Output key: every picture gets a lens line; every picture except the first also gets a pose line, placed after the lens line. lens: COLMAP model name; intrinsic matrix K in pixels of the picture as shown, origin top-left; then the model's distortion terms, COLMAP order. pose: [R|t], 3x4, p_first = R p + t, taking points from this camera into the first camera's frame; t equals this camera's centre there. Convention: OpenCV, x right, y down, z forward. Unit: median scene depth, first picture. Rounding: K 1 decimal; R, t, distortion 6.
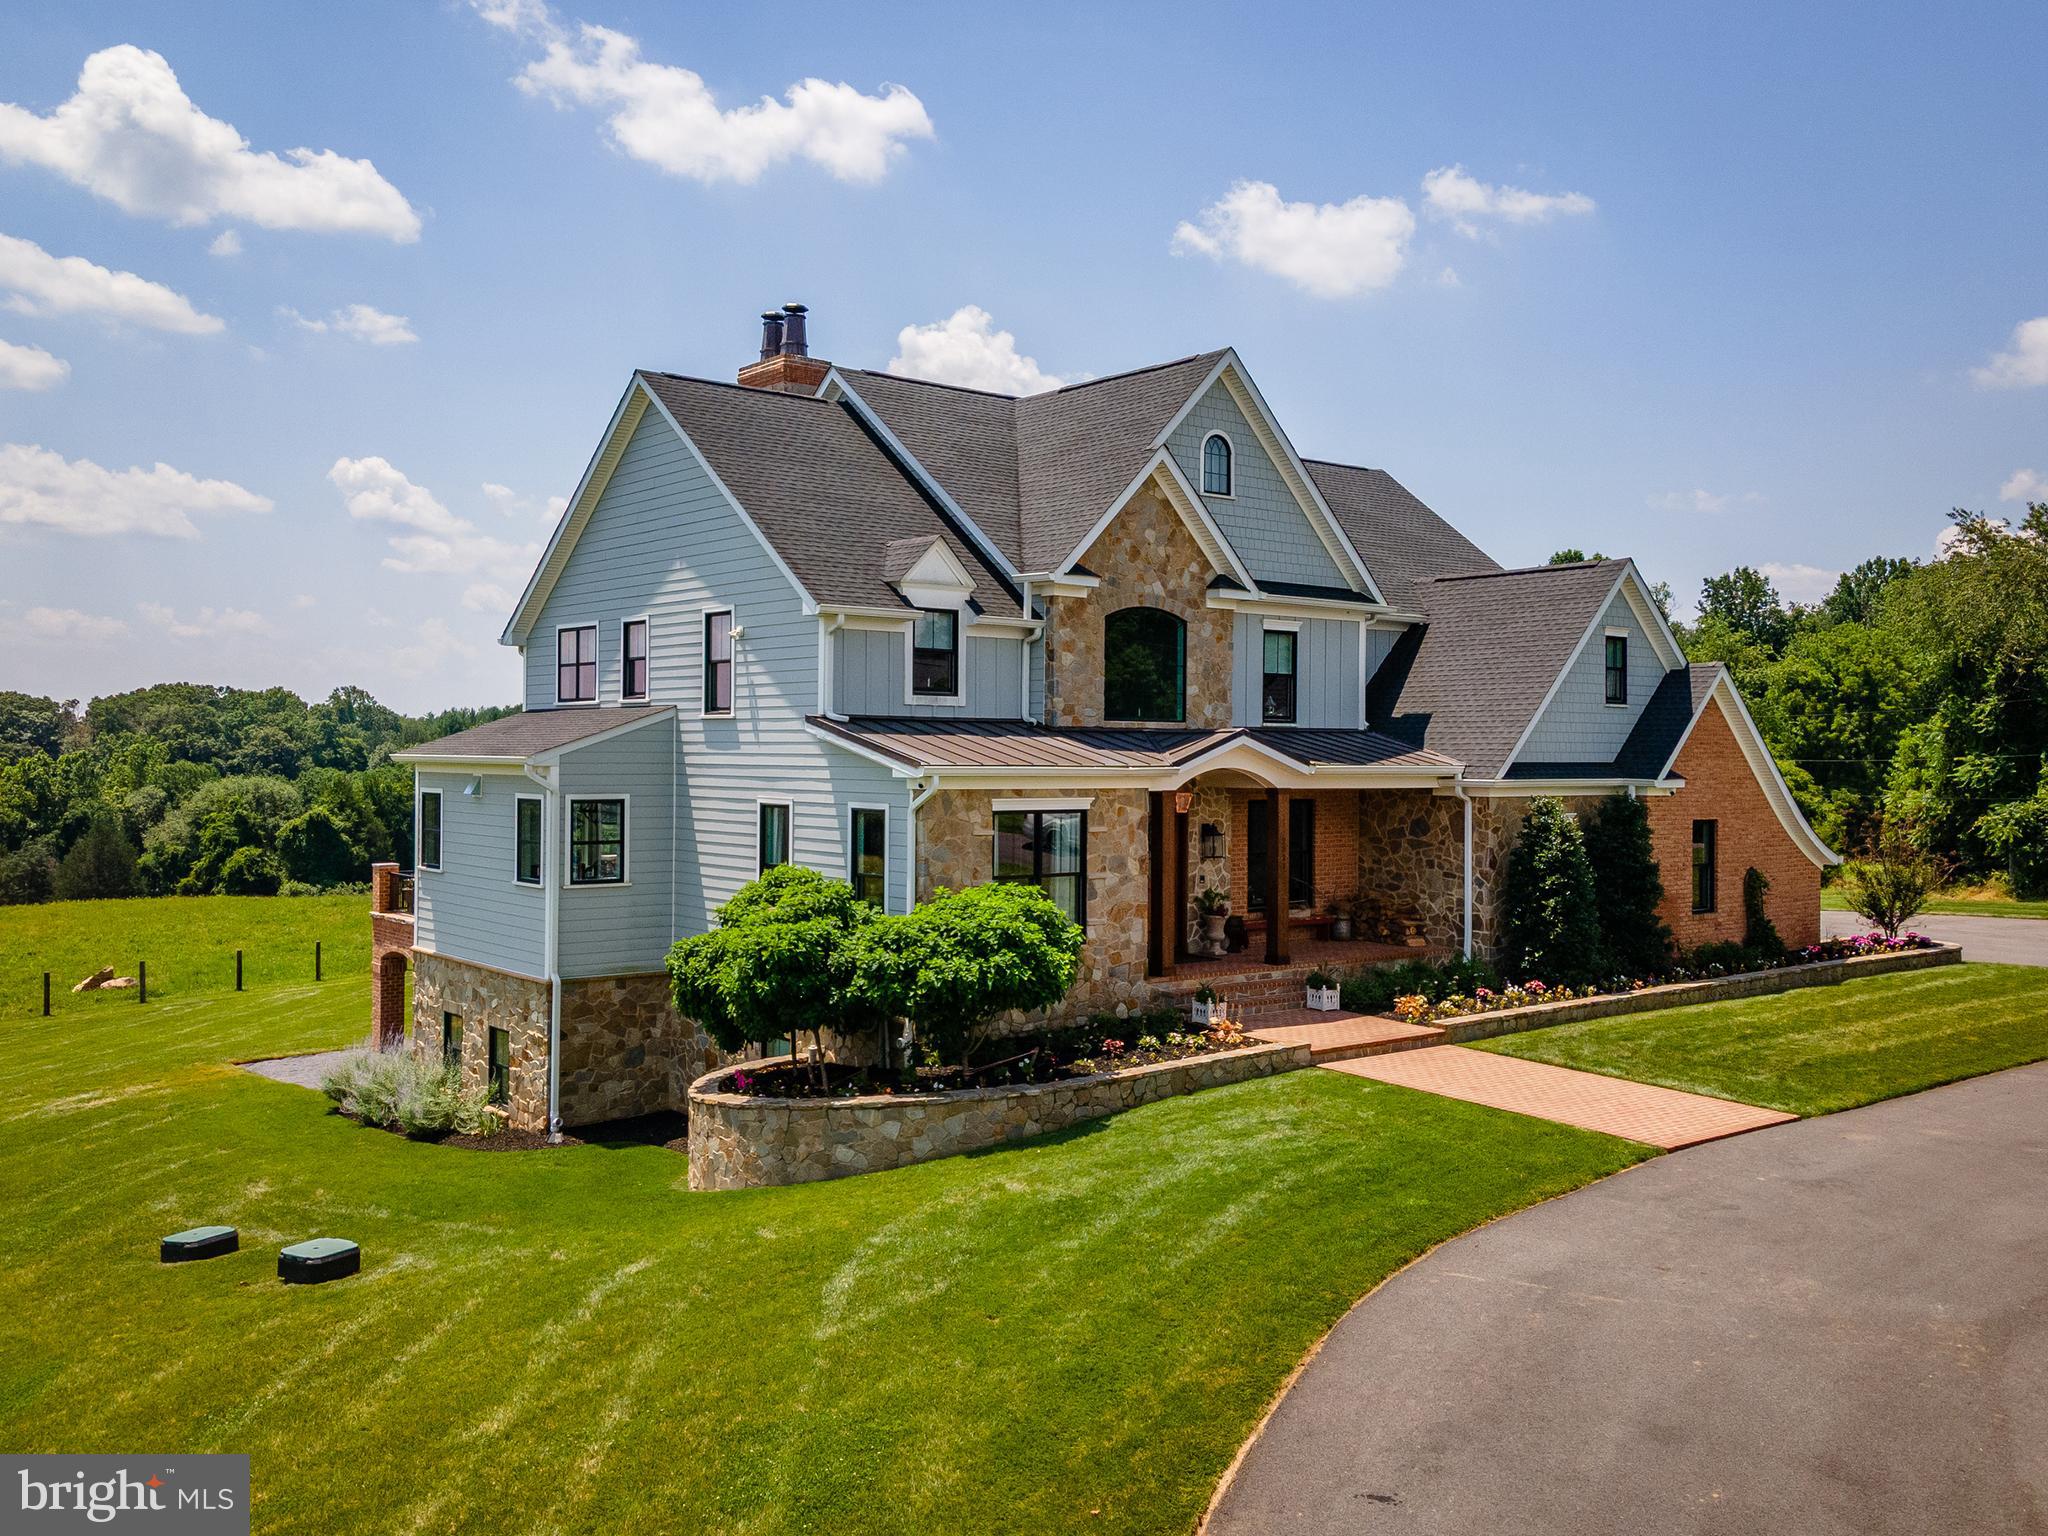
lens RADIAL K [[1709.5, 0, 1055.2], [0, 1709.5, 740.1], [0, 0, 1]] dist [0.124517, -0.393350]
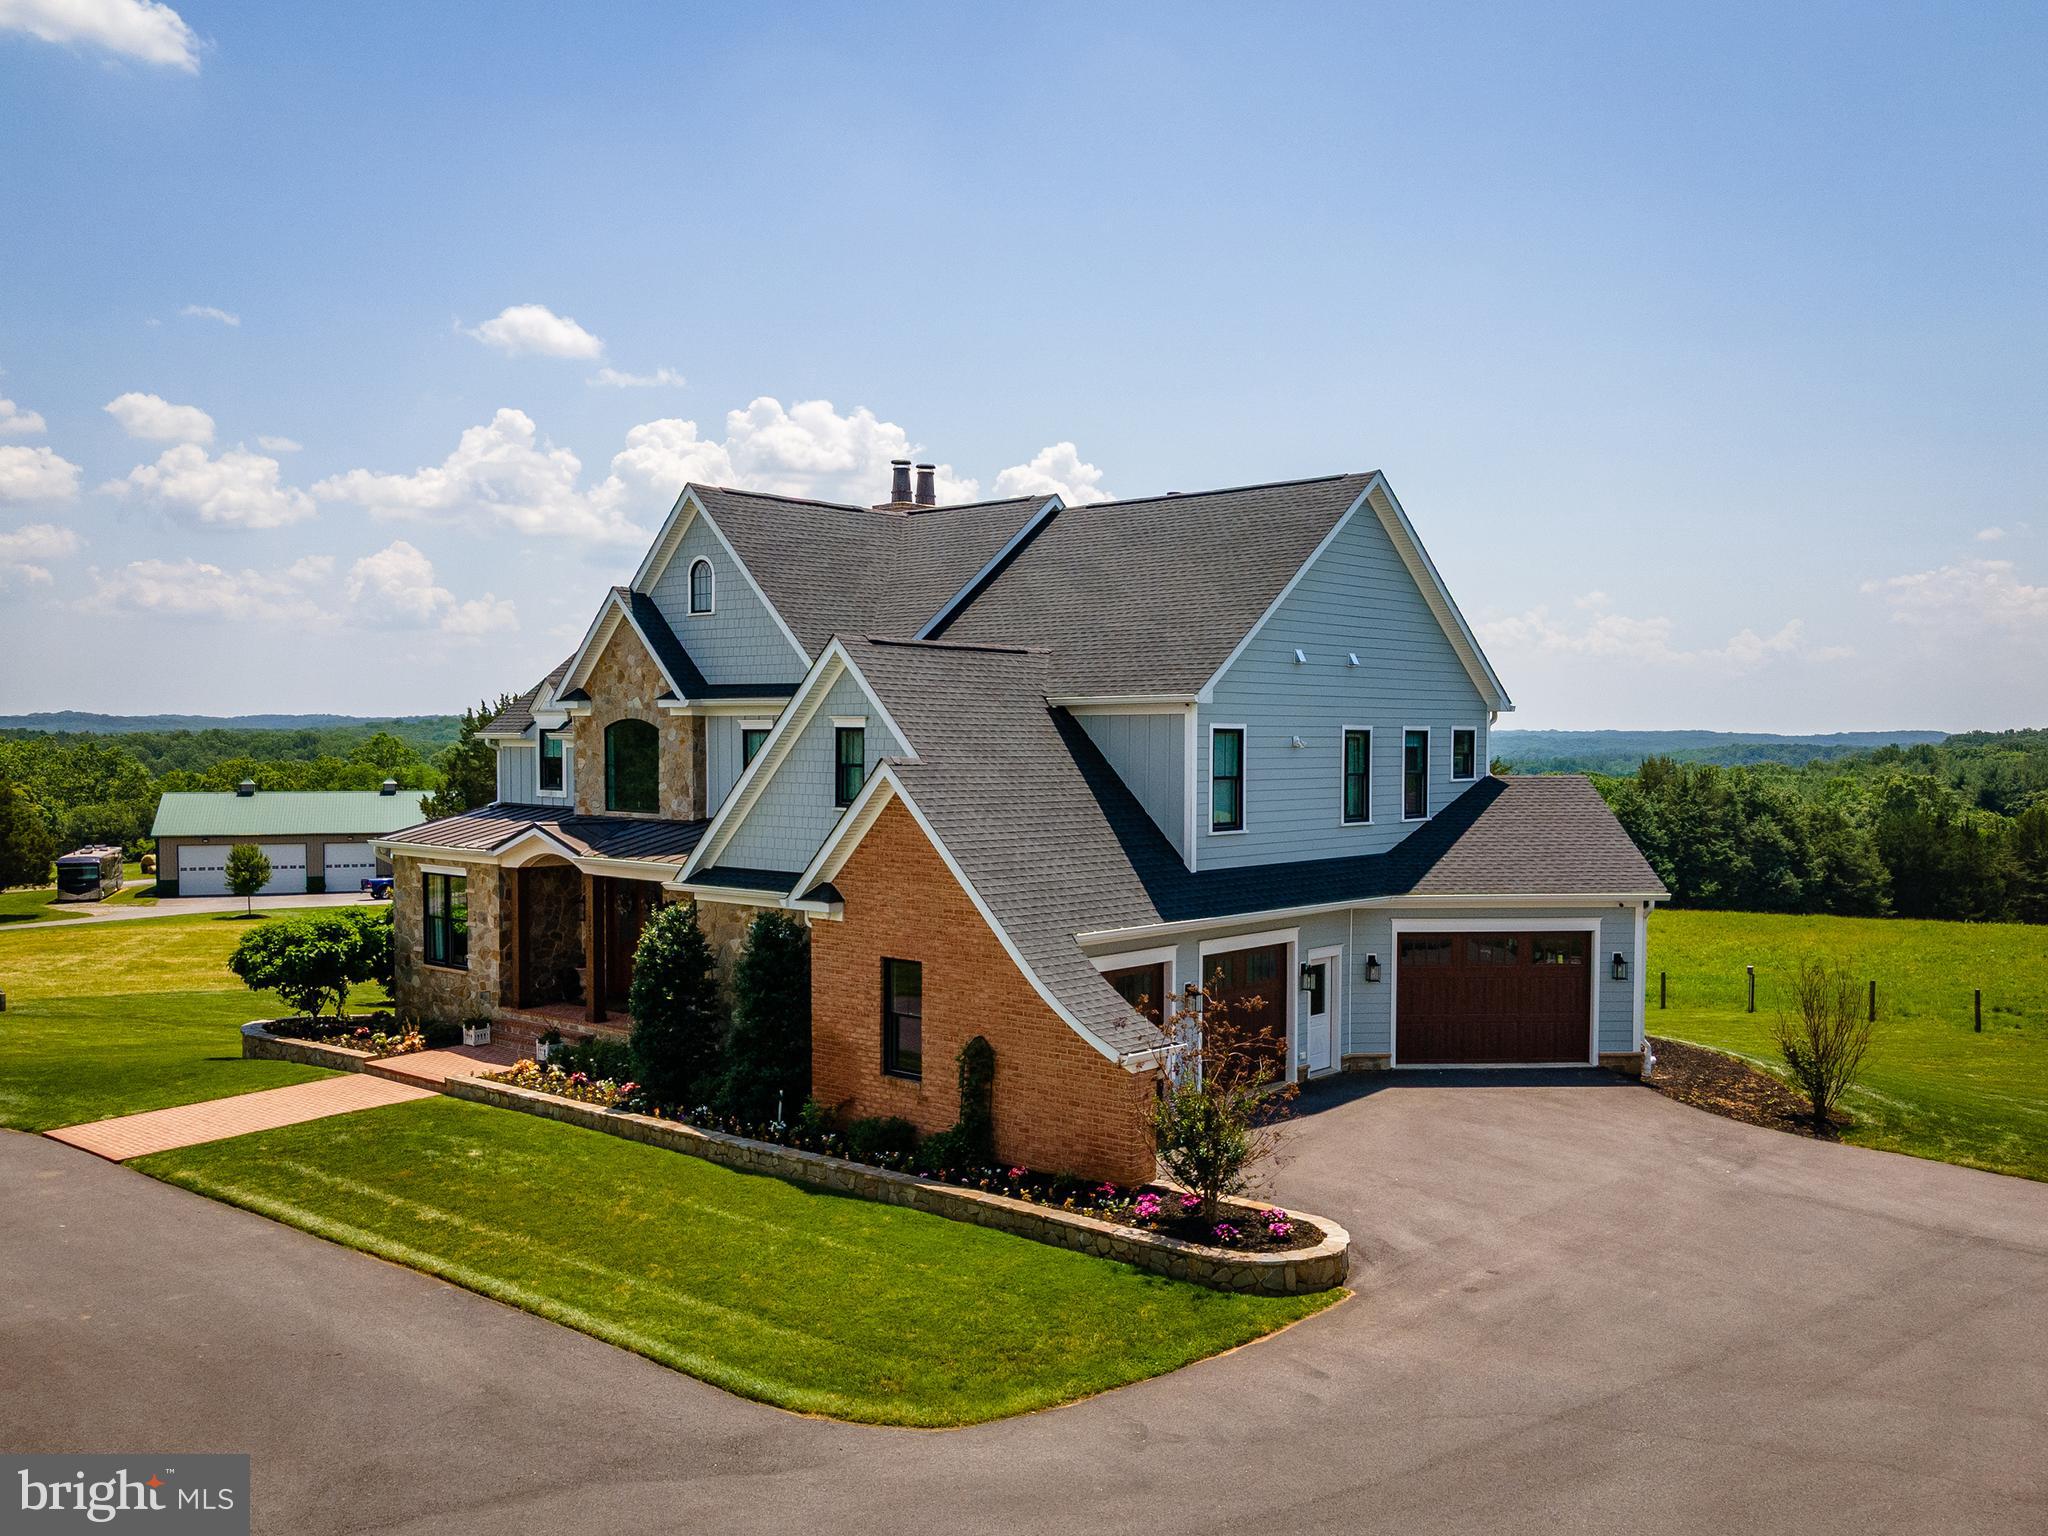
lens RADIAL K [[1709.9, 0, 1118.7], [0, 1709.9, 825.6], [0, 0, 1]] dist [0.016804, -0.001520]
pose [[0.210507, 0.044004, -0.976602, 1.297396], [0.002182, 0.998963, 0.045482, -0.055174], [0.977590, -0.011705, 0.210192, 1.058165]]
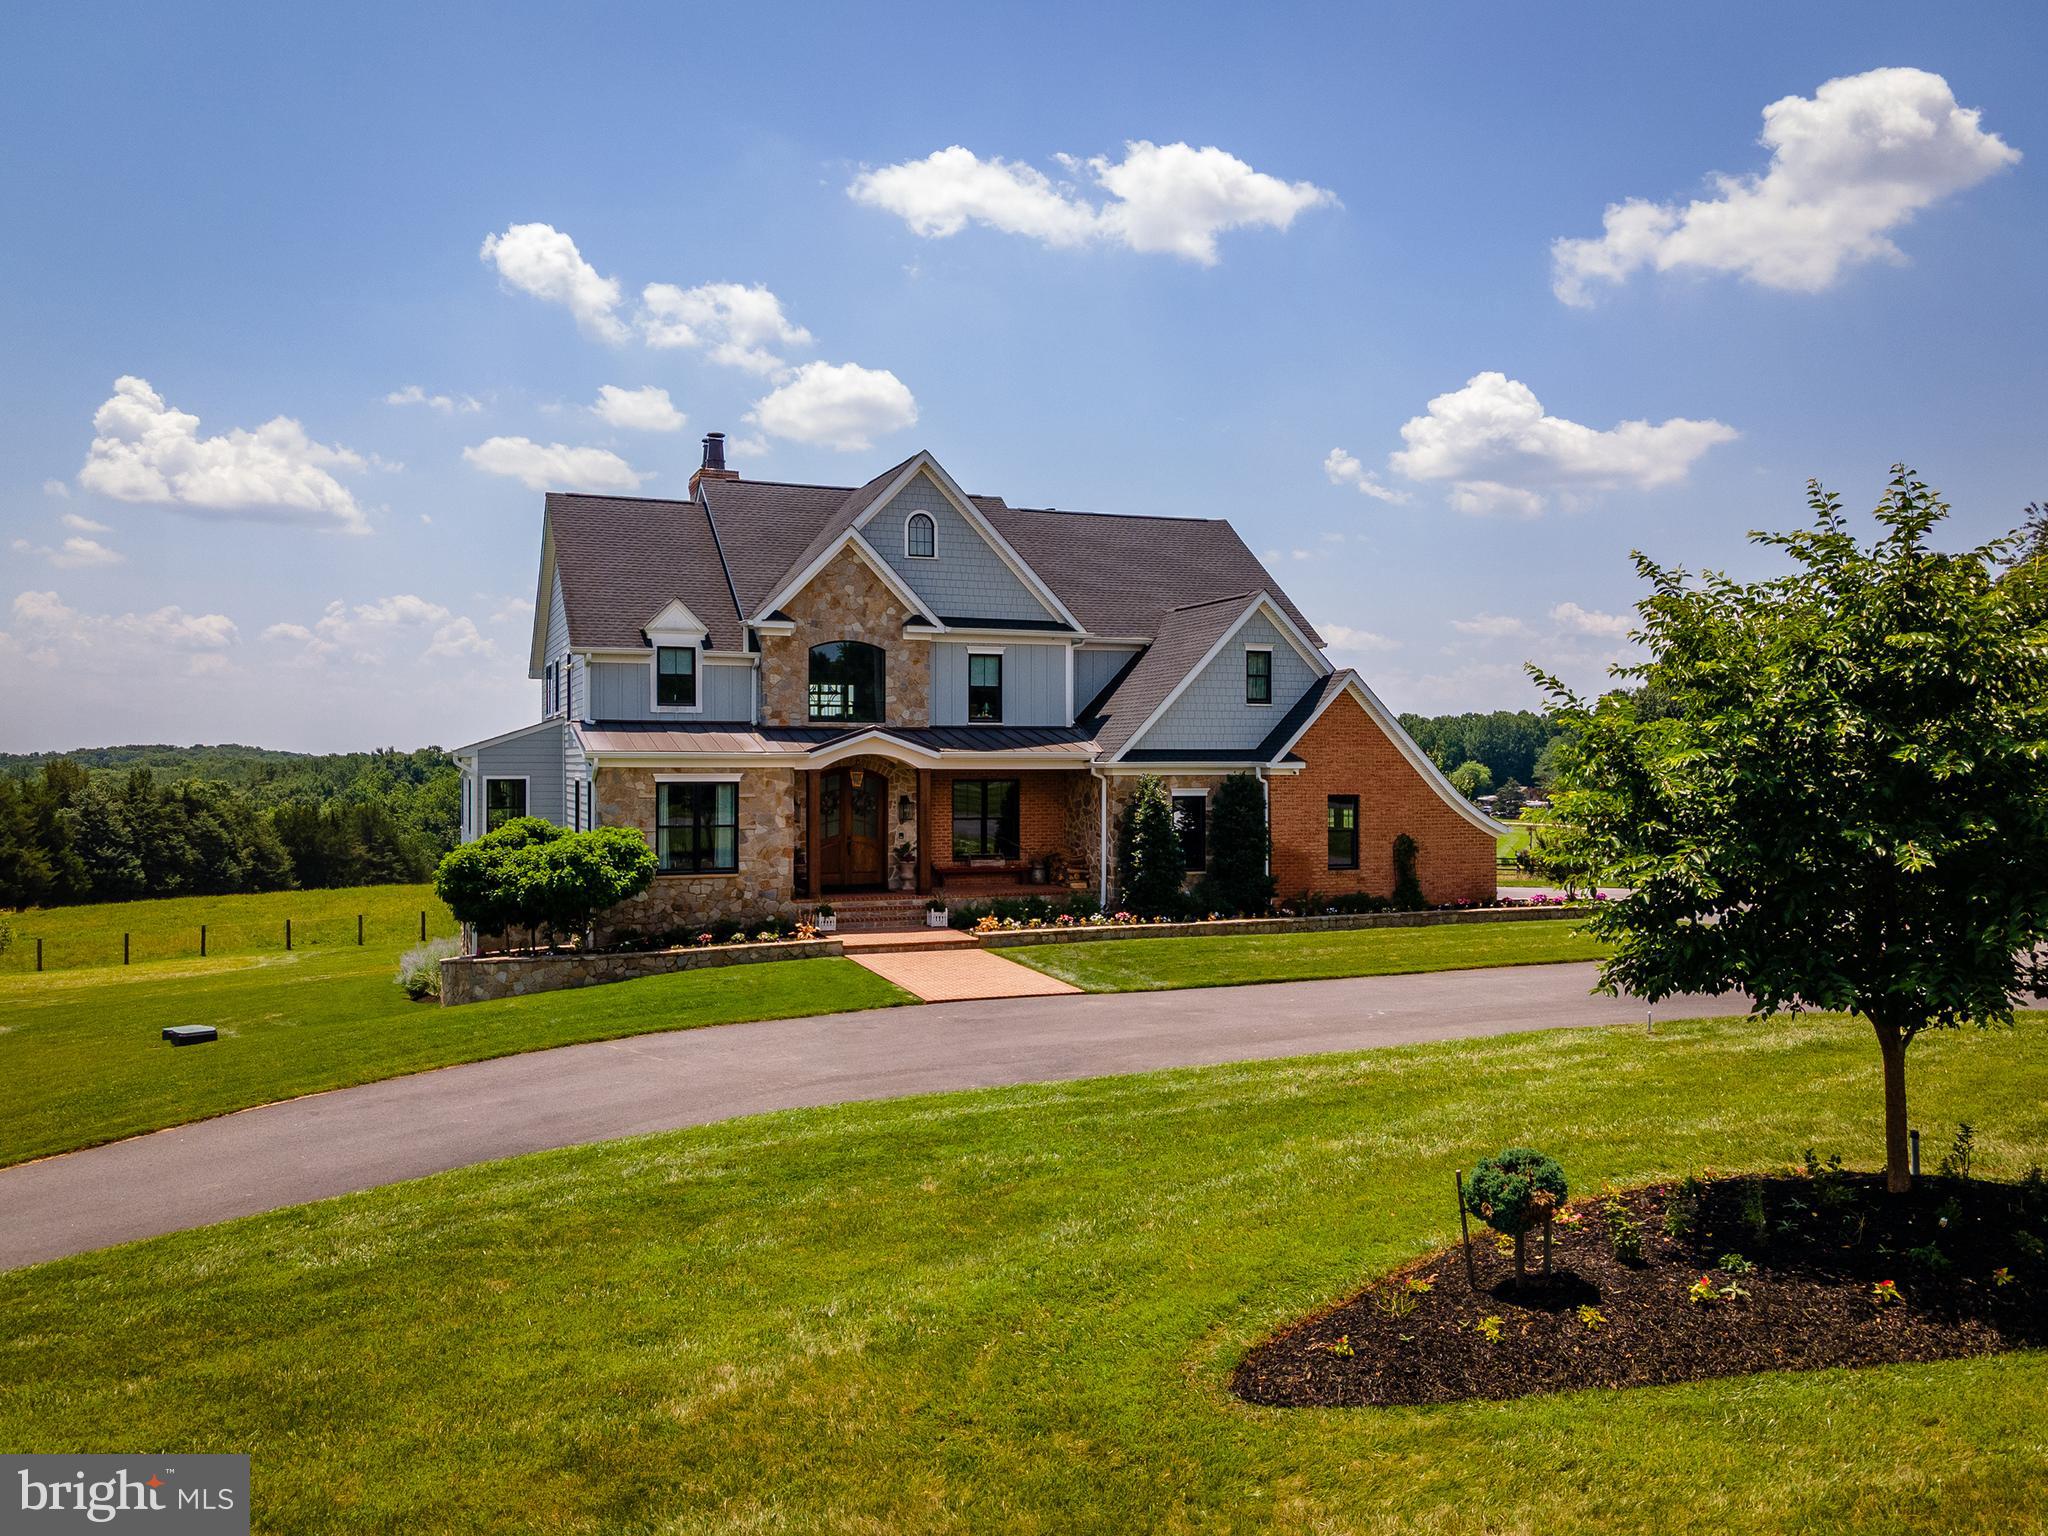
lens RADIAL K [[1520.4, 0, 1019.0], [0, 1520.4, 755.5], [0, 0, 1]] dist [0.045680, -0.007527]
pose [[0.952376, -0.009502, -0.304777, 0.554775], [0.009559, 0.999953, -0.001305, 0.019049], [0.304775, -0.001671, 0.952423, -0.143785]]
